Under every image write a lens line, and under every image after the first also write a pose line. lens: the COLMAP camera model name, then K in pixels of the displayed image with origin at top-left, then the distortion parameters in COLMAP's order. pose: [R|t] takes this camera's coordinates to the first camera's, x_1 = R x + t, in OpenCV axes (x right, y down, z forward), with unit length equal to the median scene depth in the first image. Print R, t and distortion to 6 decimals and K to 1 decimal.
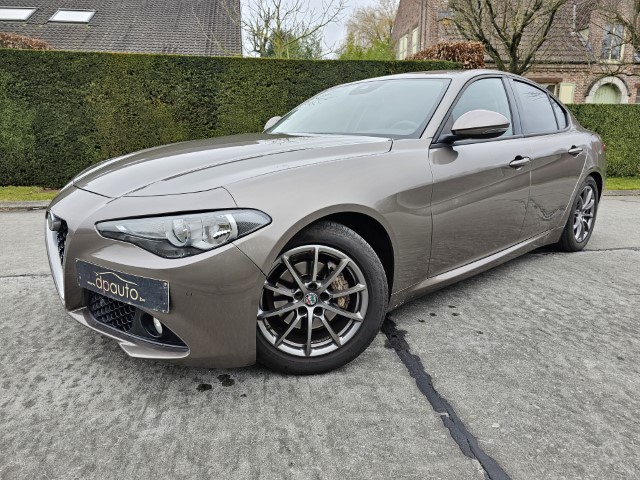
lens RADIAL K [[416.8, 0, 318.3], [0, 416.8, 229.8], [0, 0, 1]] dist [0.038476, -0.021526]
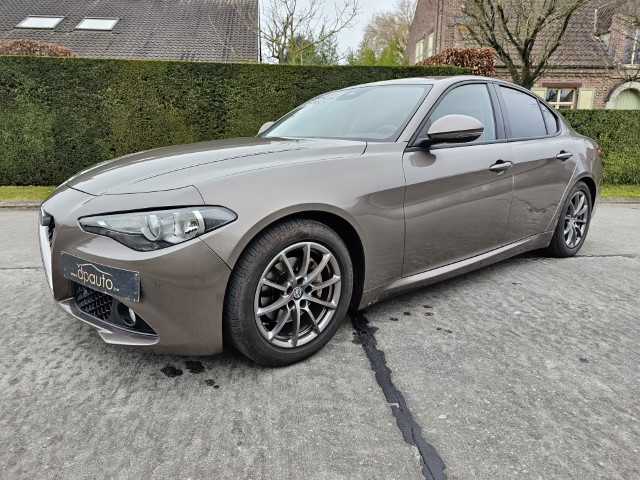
lens RADIAL K [[415.9, 0, 323.8], [0, 415.9, 237.5], [0, 0, 1]] dist [0.043741, -0.028463]
pose [[0.998551, 0.018060, -0.050690, 0.121602], [-0.017797, 0.999826, 0.005627, 0.013345], [0.050783, -0.004717, 0.998699, -0.036863]]
